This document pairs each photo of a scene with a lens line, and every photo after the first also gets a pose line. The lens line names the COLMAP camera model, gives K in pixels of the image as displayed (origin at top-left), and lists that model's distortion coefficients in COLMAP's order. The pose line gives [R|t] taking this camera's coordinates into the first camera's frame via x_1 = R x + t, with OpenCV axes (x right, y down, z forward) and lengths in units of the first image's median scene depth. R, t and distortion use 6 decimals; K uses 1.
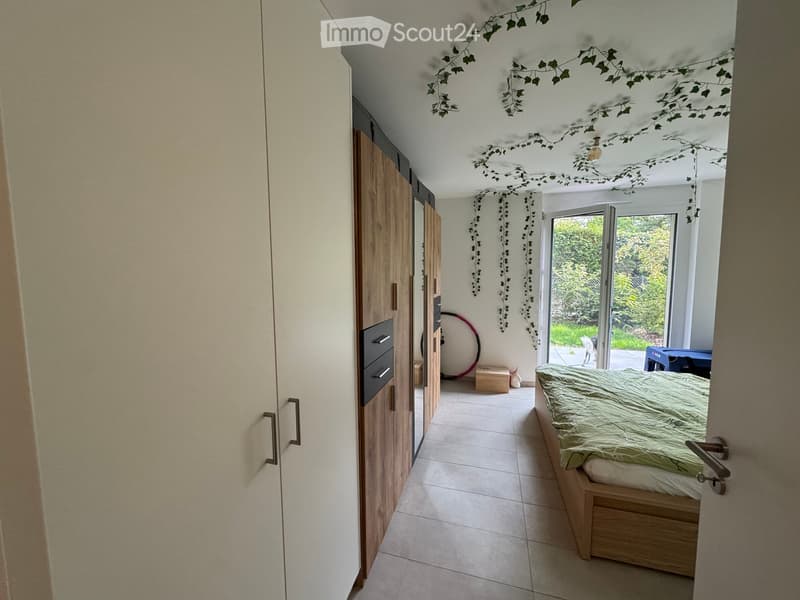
lens RADIAL K [[320.0, 0, 399.4], [0, 320.0, 299.2], [0, 0, 1]] dist [-0.001847, -0.000010]
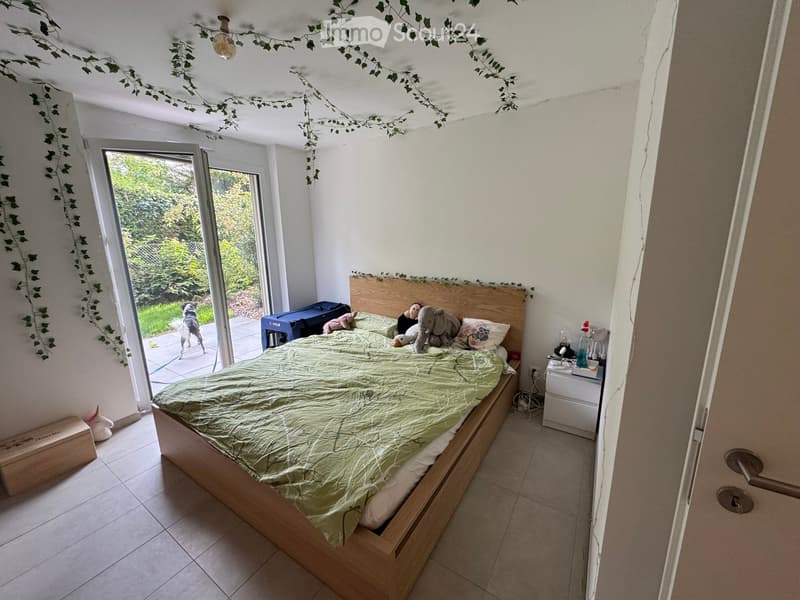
lens RADIAL K [[320.0, 0, 400.5], [0, 320.0, 300.1], [0, 0, 1]] dist [-0.001847, -0.000010]
pose [[0.282482, -0.199983, 0.938196, 0.023500], [0.095529, 0.979031, 0.179924, -0.042070], [-0.954504, 0.038800, 0.295663, 0.414532]]
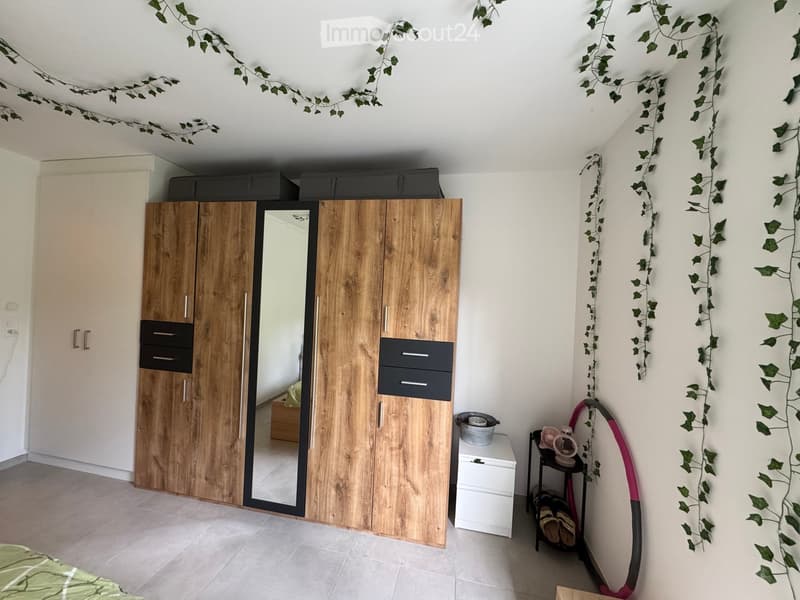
lens RADIAL K [[320.0, 0, 399.6], [0, 320.0, 301.3], [0, 0, 1]] dist [-0.001847, -0.000010]
pose [[0.079964, 0.006540, -0.996776, 0.799600], [-0.130210, 0.991479, -0.003941, -0.084768], [0.988257, 0.130105, 0.080134, 1.055567]]
